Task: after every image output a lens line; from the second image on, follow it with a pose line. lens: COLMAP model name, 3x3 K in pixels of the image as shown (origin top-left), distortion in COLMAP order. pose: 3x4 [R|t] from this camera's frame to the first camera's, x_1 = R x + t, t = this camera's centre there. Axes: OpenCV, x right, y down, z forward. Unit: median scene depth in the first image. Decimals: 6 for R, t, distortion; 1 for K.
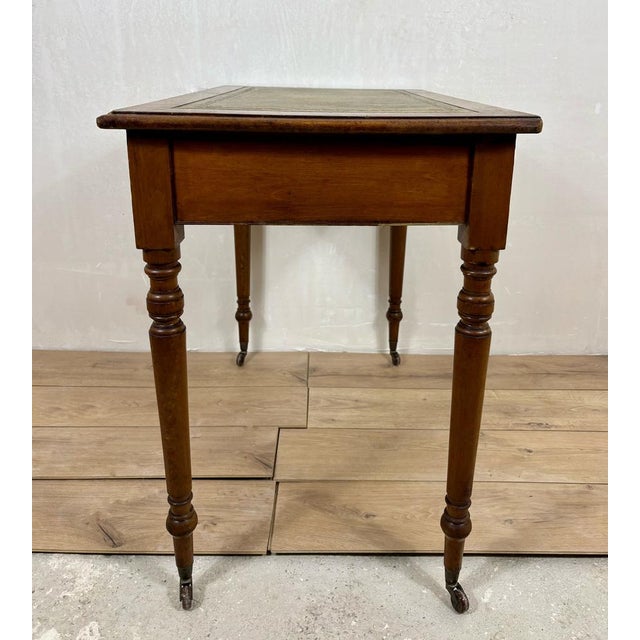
lens RADIAL K [[584.8, 0, 328.3], [0, 584.8, 247.3], [0, 0, 1]] dist [-0.003287, -0.024592]
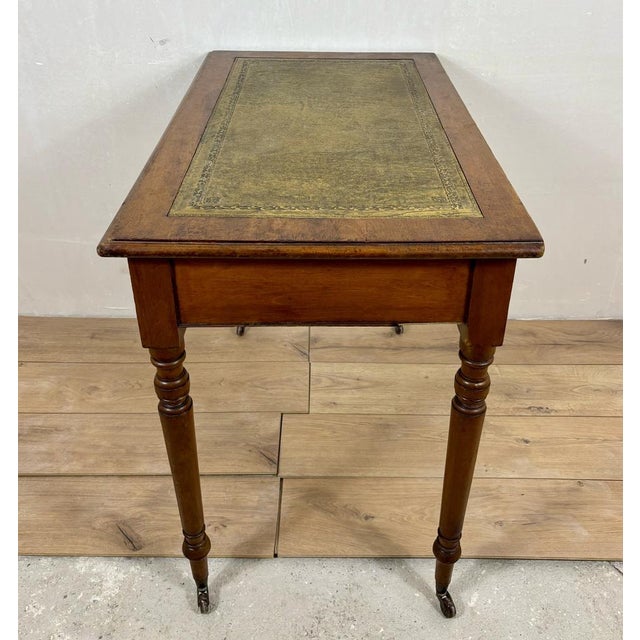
lens RADIAL K [[655.2, 0, 318.6], [0, 655.2, 247.7], [0, 0, 1]] dist [-0.003838, -0.010602]
pose [[0.999827, -0.003358, -0.018320, 0.002843], [0.007480, 0.973192, 0.229872, -0.306403], [0.017057, -0.229969, 0.973048, -0.056822]]
